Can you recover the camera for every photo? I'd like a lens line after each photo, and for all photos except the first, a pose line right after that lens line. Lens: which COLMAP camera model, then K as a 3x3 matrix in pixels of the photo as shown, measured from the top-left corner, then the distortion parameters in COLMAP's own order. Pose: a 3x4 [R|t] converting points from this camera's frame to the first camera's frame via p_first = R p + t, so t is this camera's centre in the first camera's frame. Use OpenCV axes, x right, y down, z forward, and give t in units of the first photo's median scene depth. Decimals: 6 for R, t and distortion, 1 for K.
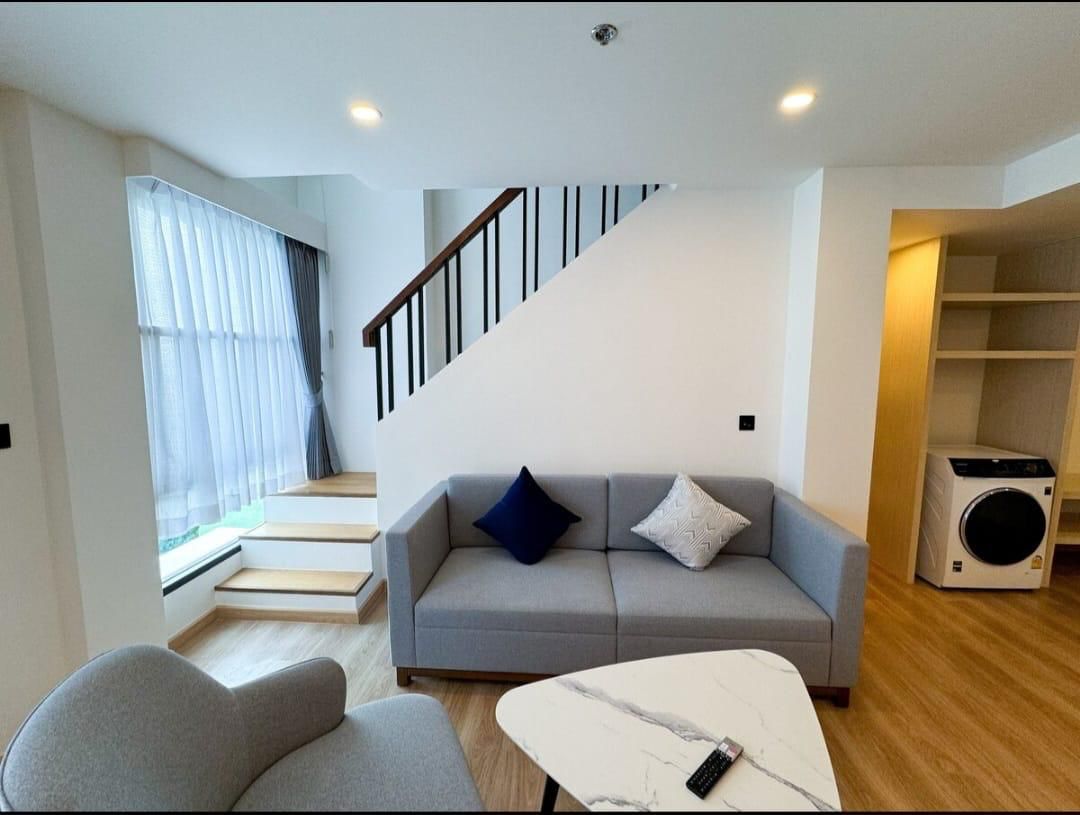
lens RADIAL K [[443.9, 0, 538.1], [0, 443.9, 405.6], [0, 0, 1]] dist [-0.000151, -0.000089]
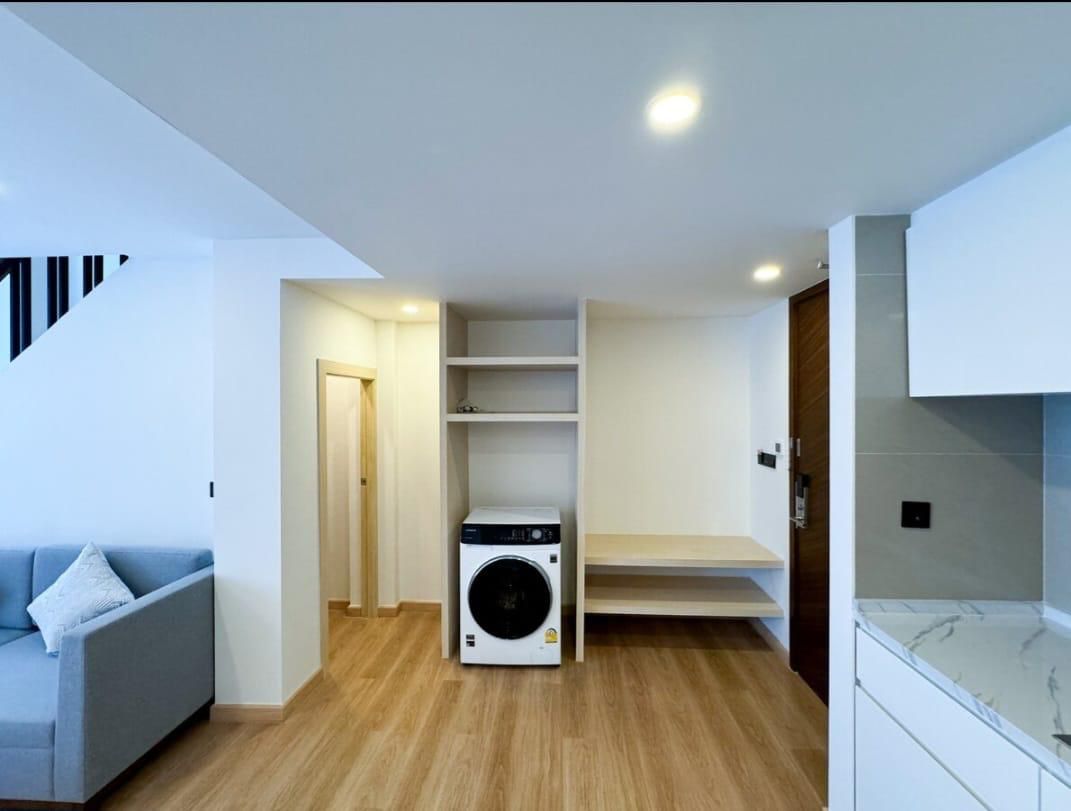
lens RADIAL K [[425.3, 0, 538.1], [0, 425.3, 408.7], [0, 0, 1]] dist [0.001329, 0.000188]
pose [[0.999933, -0.003968, 0.010839, 1.101474], [0.005014, 0.995146, -0.098279, -0.040816], [-0.010397, 0.098327, 0.995100, 0.047489]]
